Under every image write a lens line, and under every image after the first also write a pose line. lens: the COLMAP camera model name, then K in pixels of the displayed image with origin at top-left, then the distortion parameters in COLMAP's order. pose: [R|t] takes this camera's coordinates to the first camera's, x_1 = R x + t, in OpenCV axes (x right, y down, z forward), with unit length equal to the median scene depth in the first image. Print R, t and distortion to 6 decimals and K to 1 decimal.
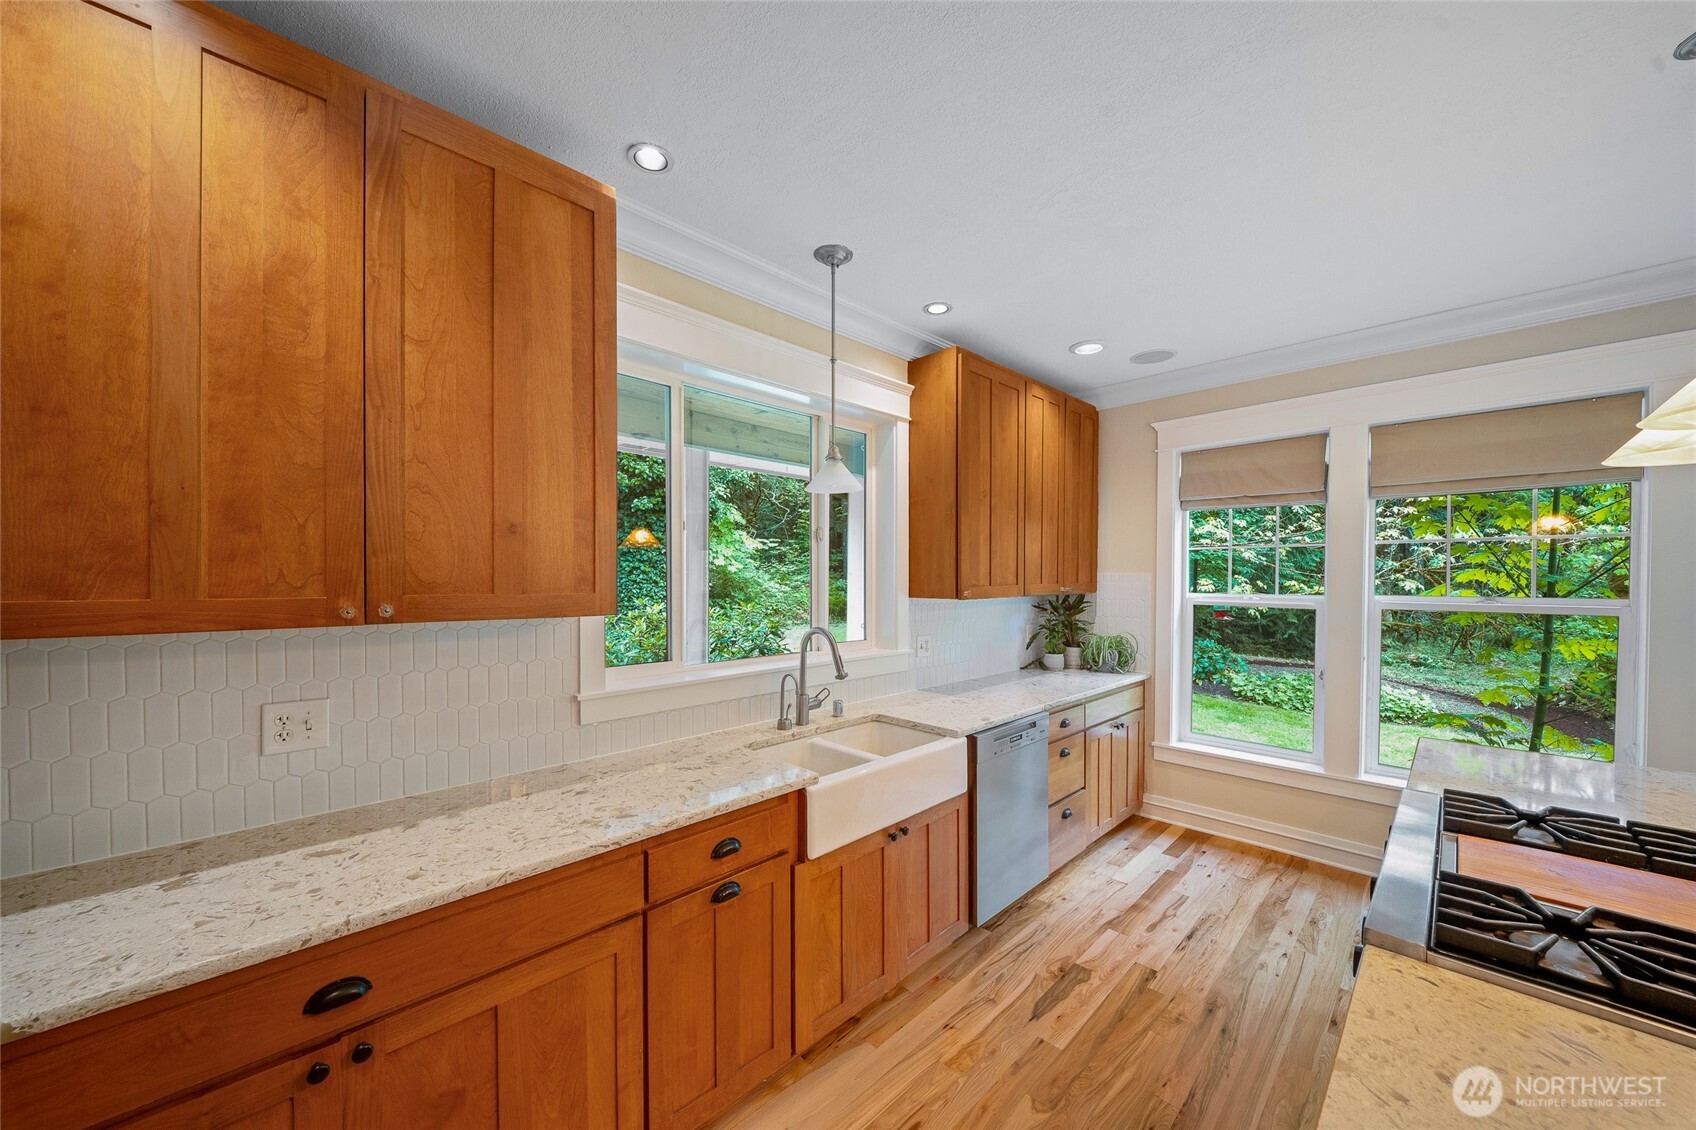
lens RADIAL K [[607.8, 0, 841.3], [0, 607.8, 586.2], [0, 0, 1]] dist [0.002226, -0.002876]
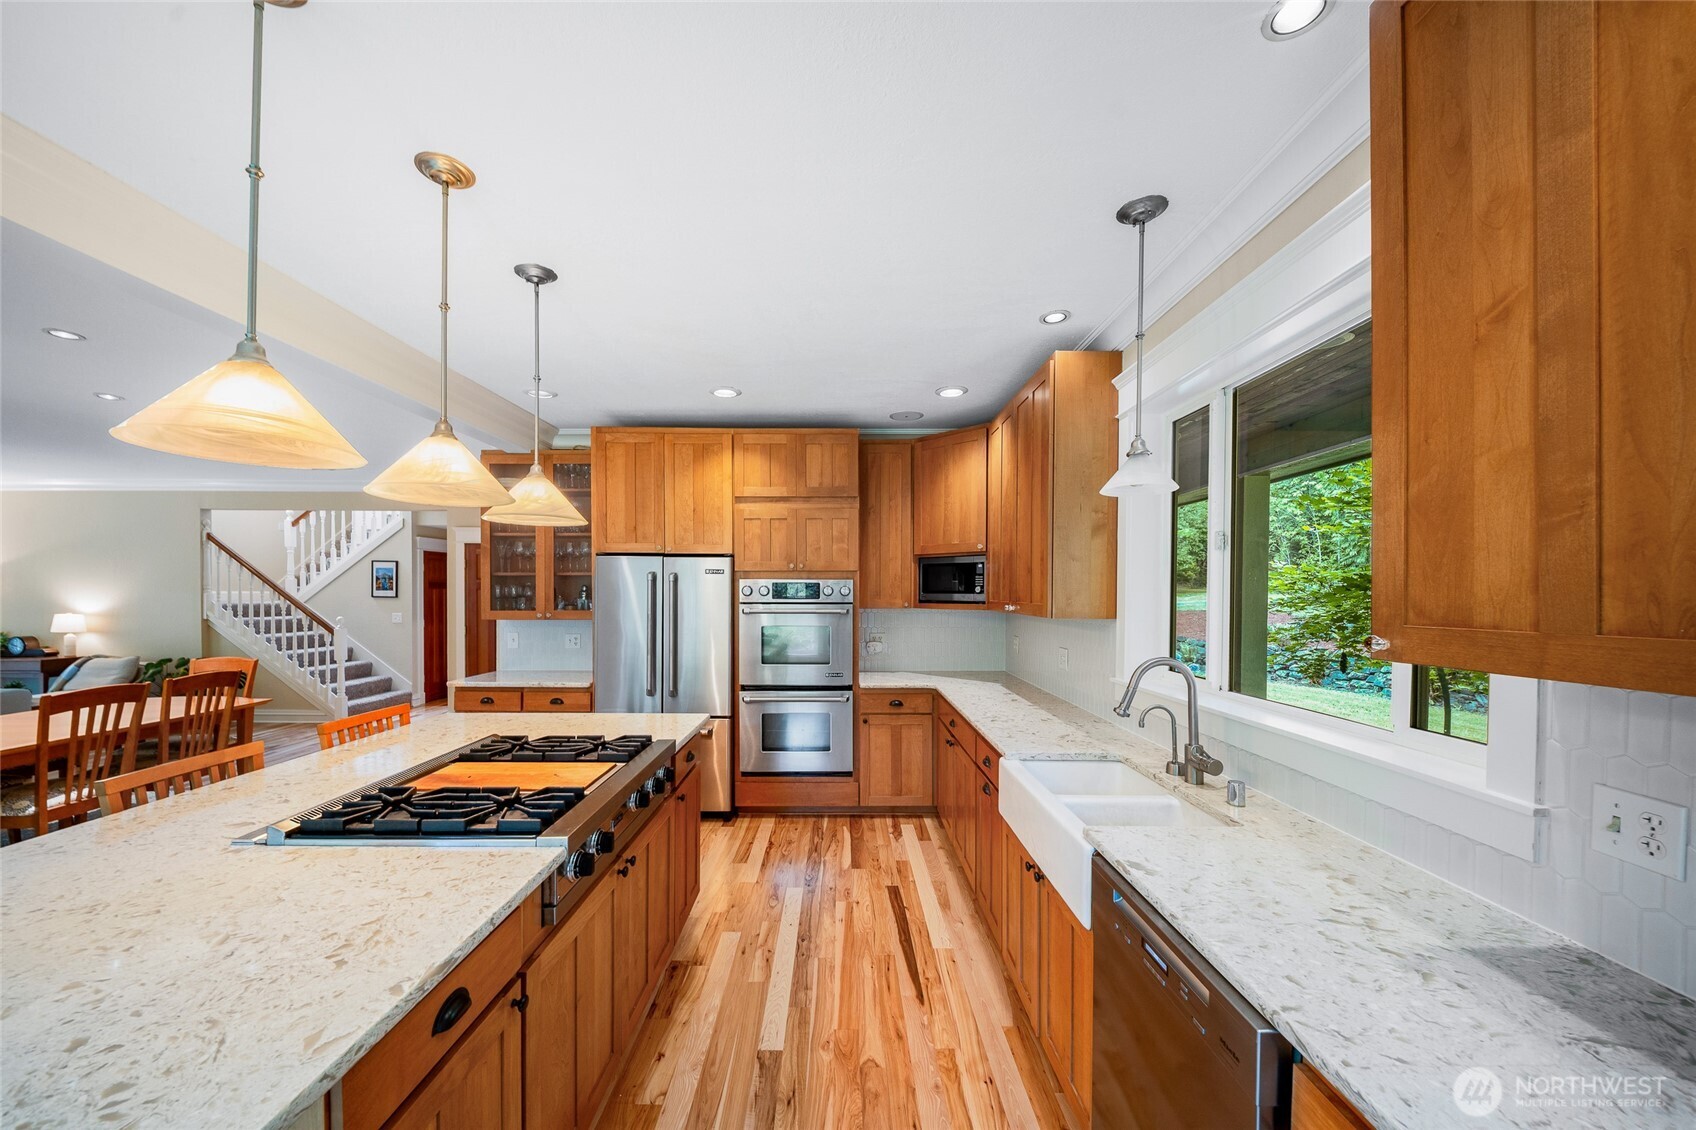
lens RADIAL K [[607.8, 0, 840.2], [0, 607.8, 592.5], [0, 0, 1]] dist [0.002226, -0.002876]
pose [[-0.700610, -0.001538, -0.713543, 0.842404], [-0.014739, 0.999815, 0.012318, -0.022749], [0.713392, 0.019147, -0.700504, 1.246782]]
